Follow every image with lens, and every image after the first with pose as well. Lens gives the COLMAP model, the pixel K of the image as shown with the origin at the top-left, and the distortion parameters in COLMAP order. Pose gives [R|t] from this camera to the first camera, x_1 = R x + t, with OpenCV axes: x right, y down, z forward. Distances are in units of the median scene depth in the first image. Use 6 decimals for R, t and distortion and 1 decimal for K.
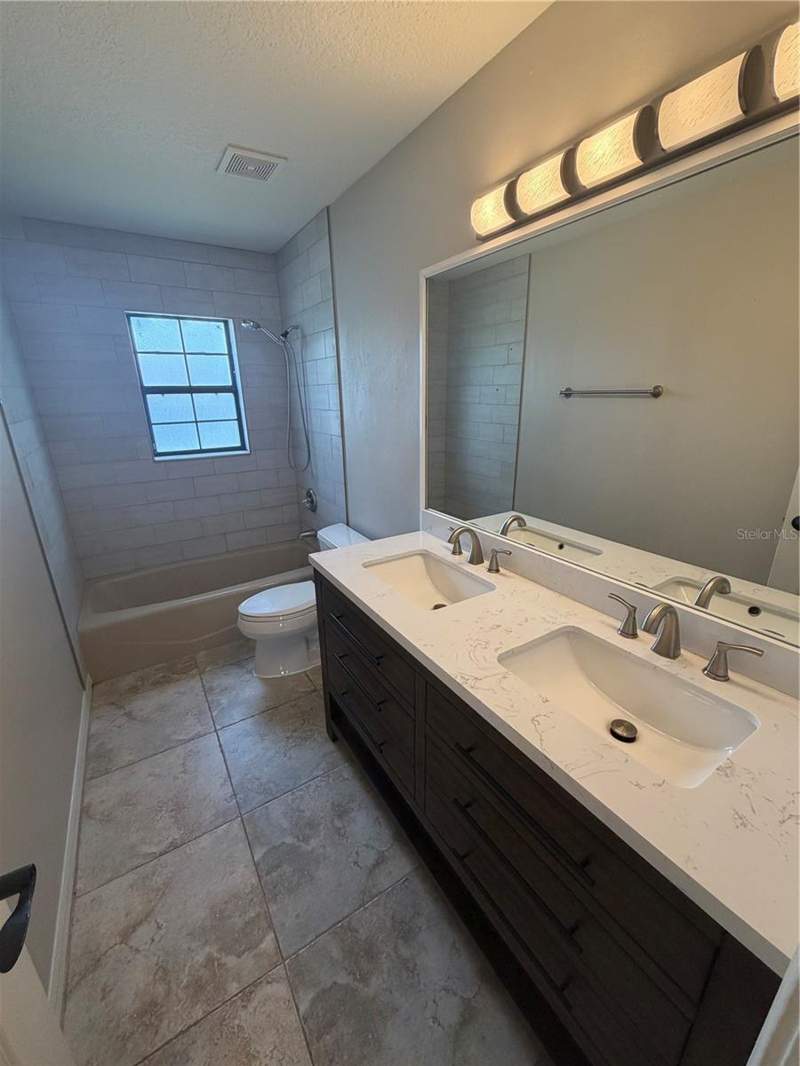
lens RADIAL K [[425.4, 0, 402.2], [0, 425.4, 534.0], [0, 0, 1]] dist [0.001457, -0.000028]
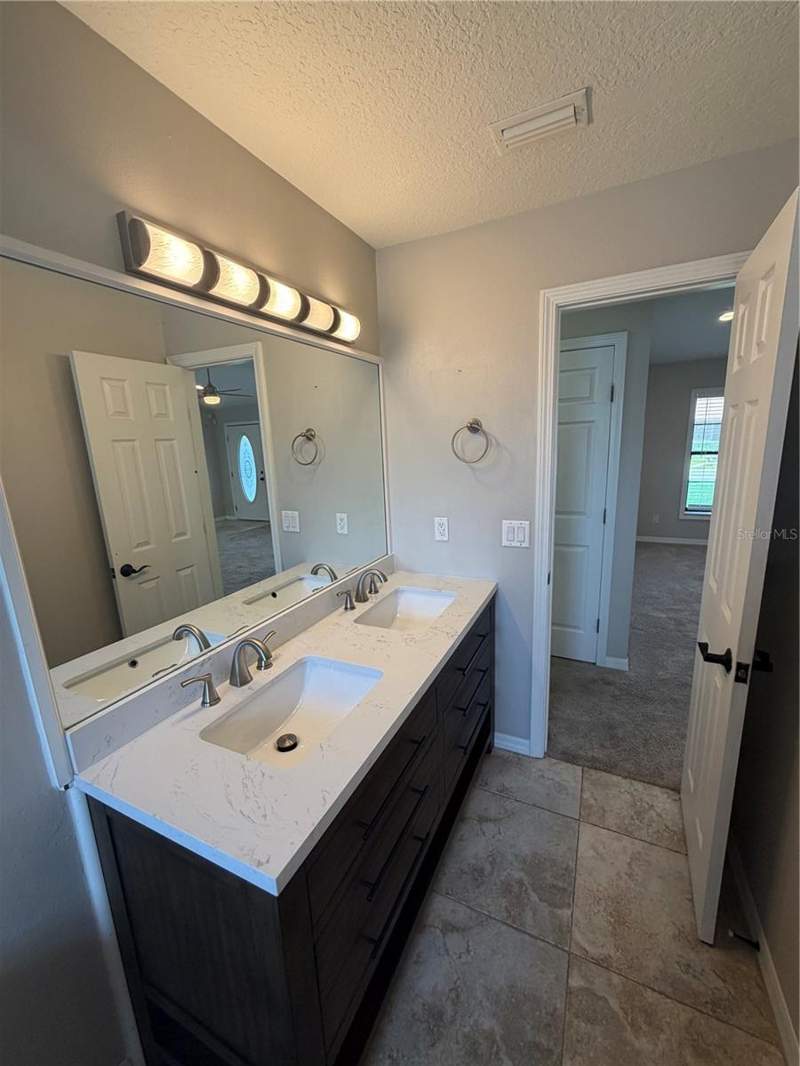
lens RADIAL K [[425.4, 0, 400.6], [0, 425.4, 532.5], [0, 0, 1]] dist [0.001457, -0.000028]
pose [[-0.533947, -0.142440, 0.833433, -0.692686], [0.307564, 0.885460, 0.348376, -0.416254], [-0.787594, 0.442348, -0.428979, 1.138304]]
